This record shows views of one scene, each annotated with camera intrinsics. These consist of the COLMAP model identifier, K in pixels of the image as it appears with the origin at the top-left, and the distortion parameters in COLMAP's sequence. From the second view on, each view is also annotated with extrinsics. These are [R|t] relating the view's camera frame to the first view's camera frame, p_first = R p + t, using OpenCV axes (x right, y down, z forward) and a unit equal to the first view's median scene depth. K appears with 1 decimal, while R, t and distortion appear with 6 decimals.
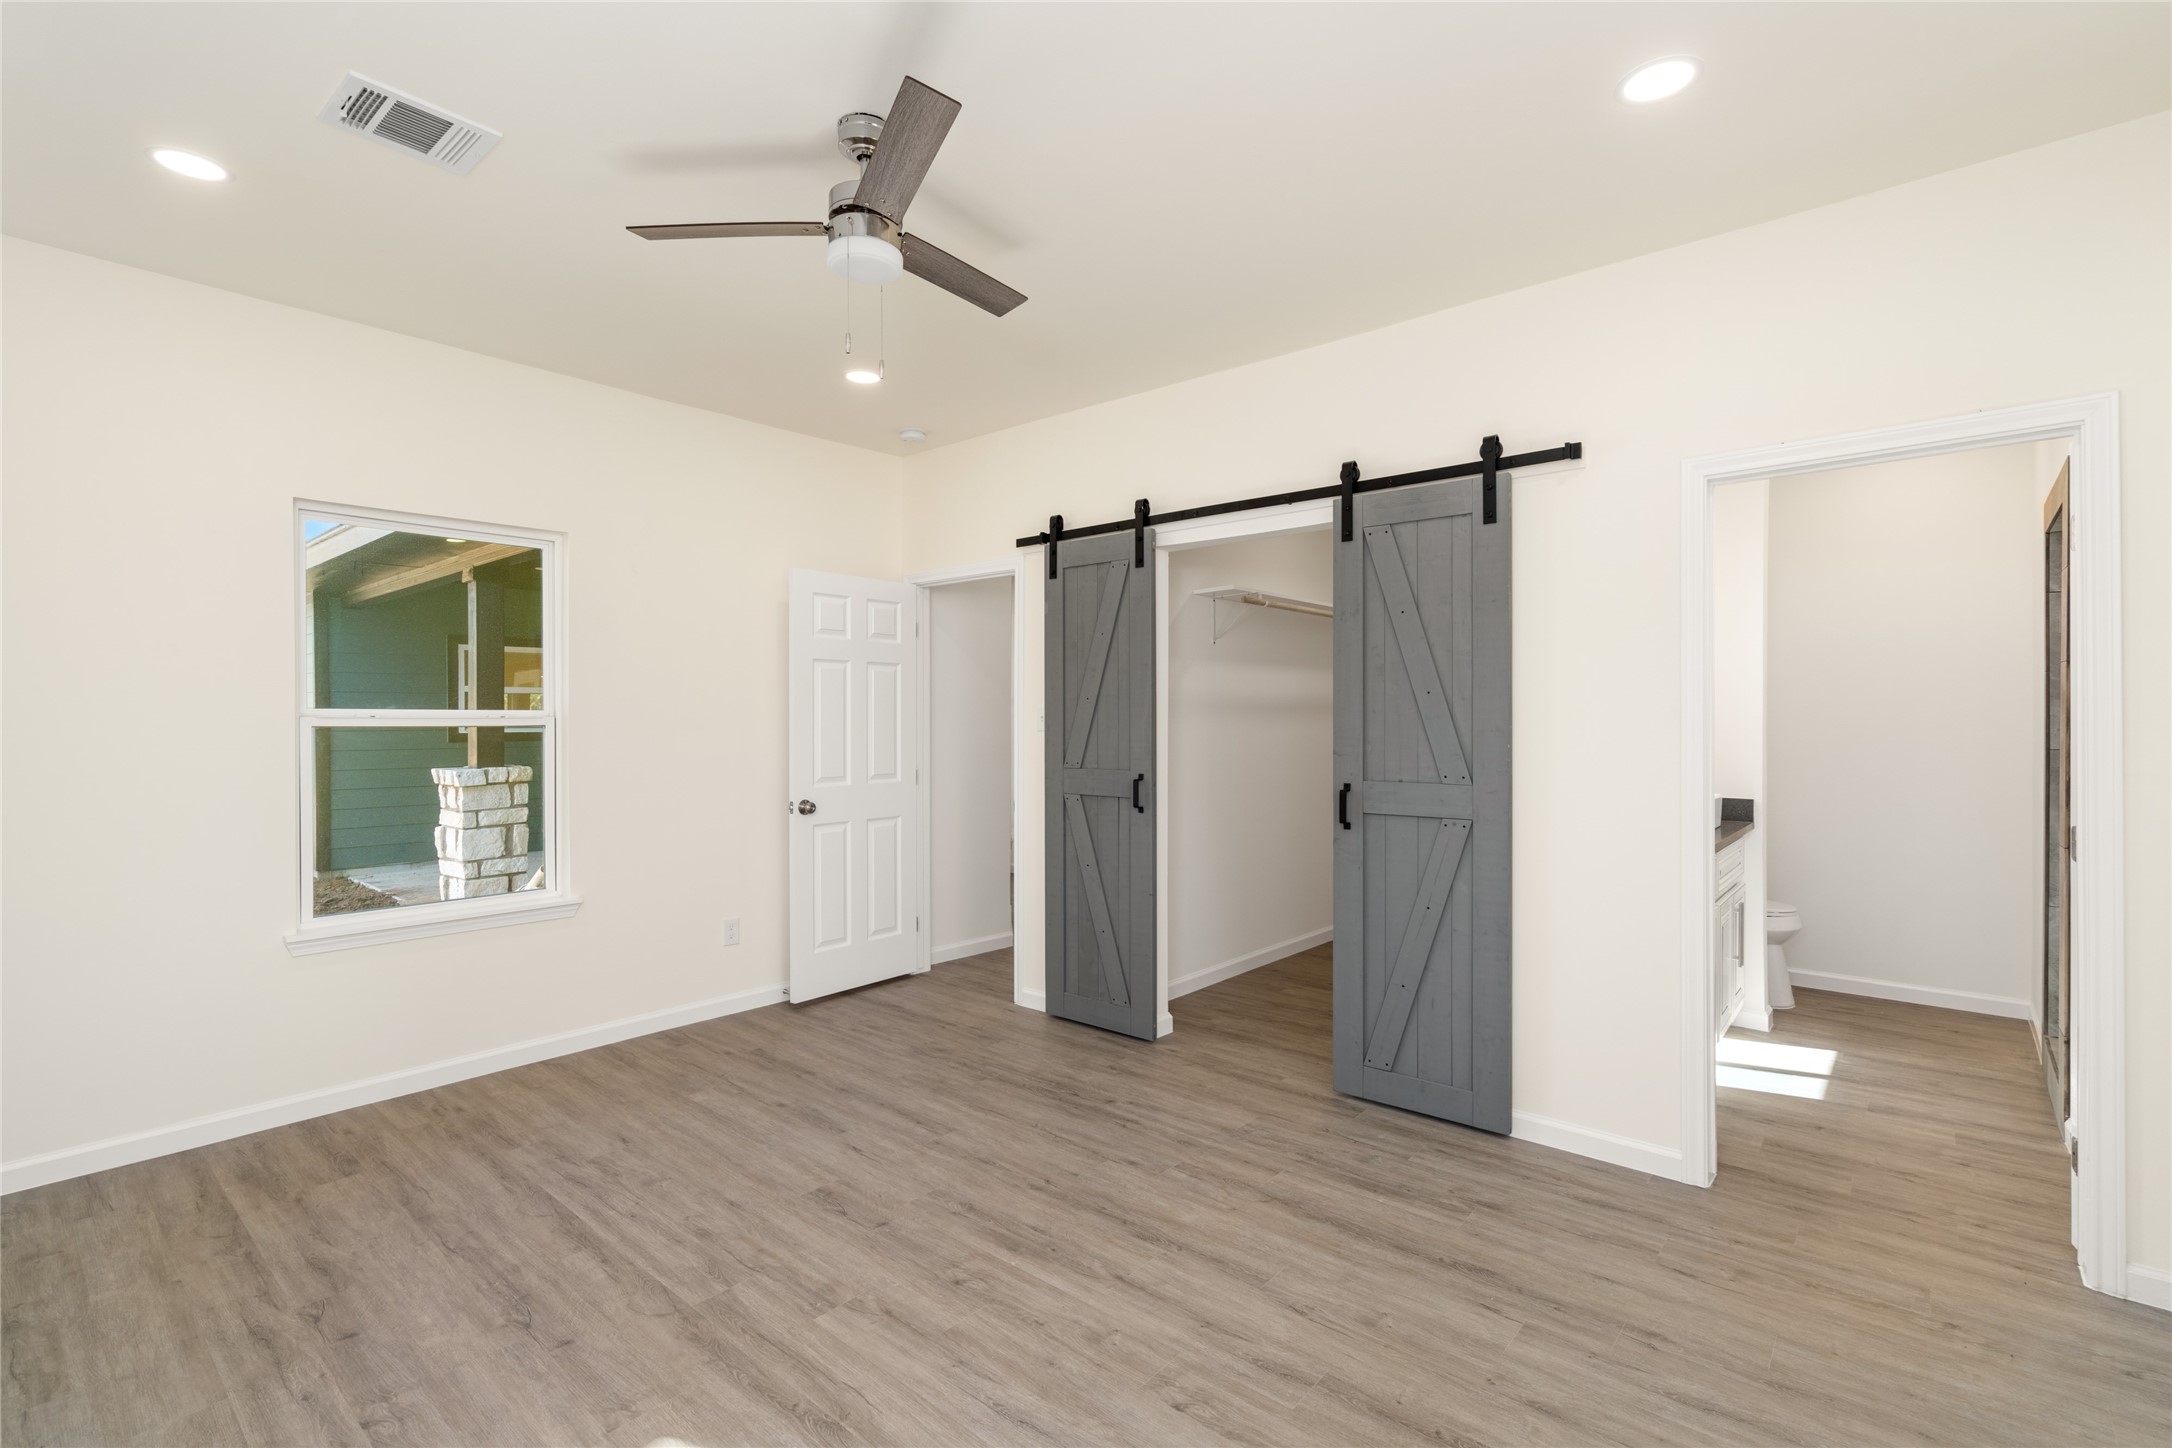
lens RADIAL K [[993.7, 0, 1085.0], [0, 993.7, 723.7], [0, 0, 1]] dist [-0.010755, 0.002790]
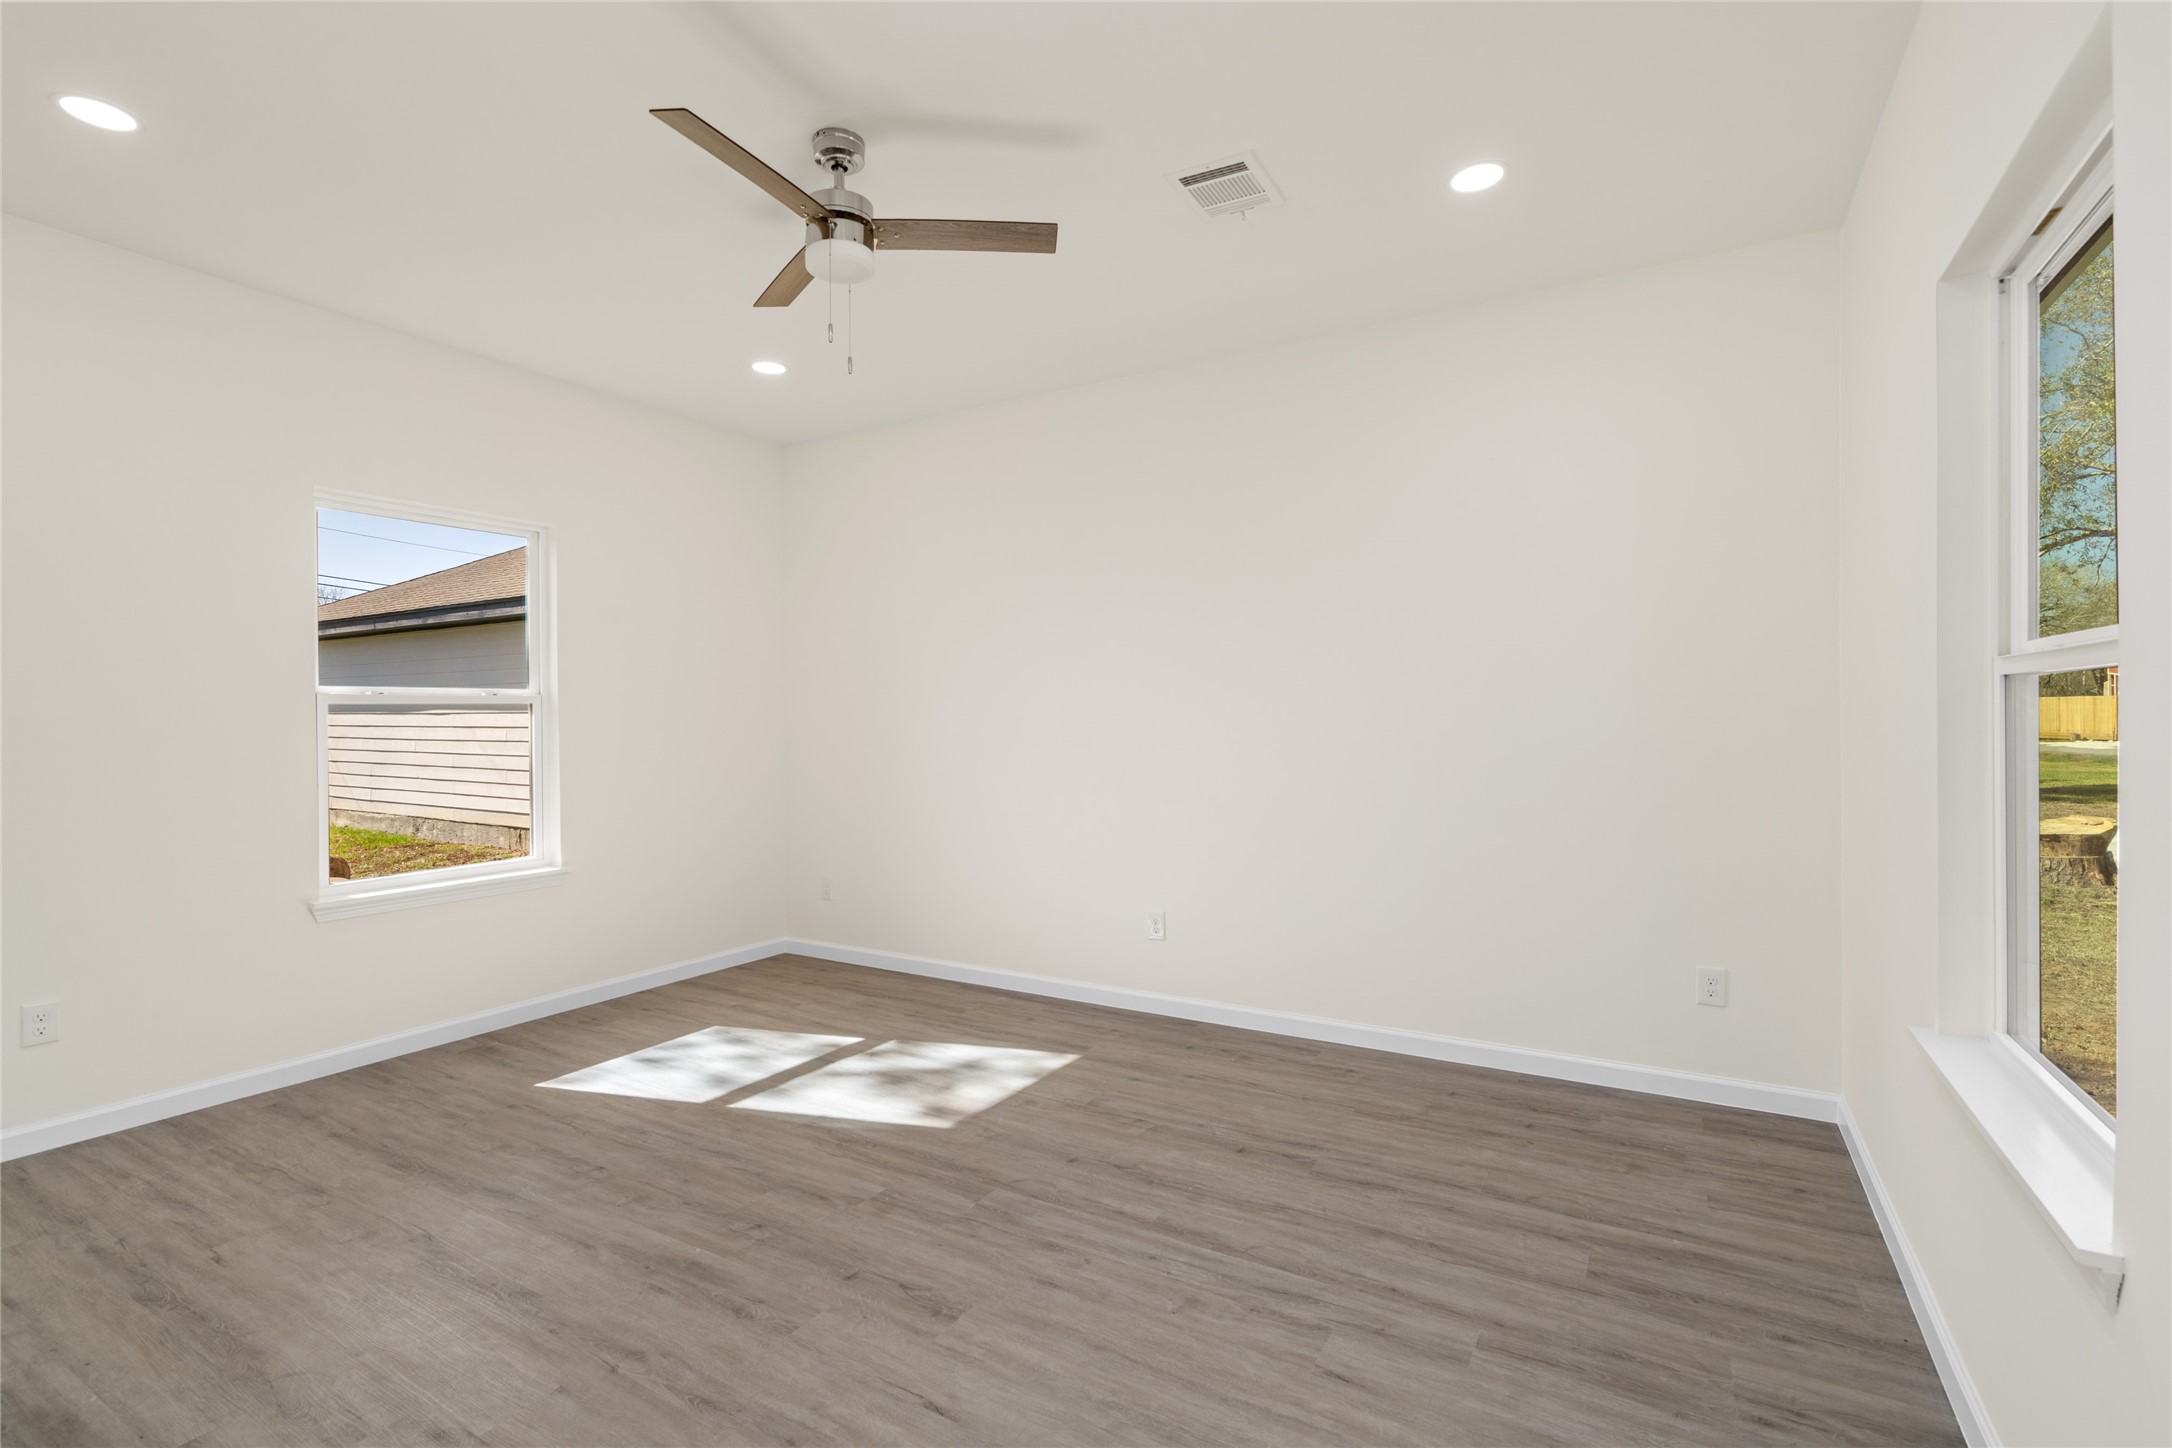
lens RADIAL K [[993.7, 0, 1087.4], [0, 993.7, 717.8], [0, 0, 1]] dist [-0.010755, 0.002790]
pose [[-0.984312, 0.006273, -0.176324, -0.269964], [0.005040, 0.999960, 0.007440, 0.026078], [0.176364, 0.006434, -0.984304, 1.951047]]
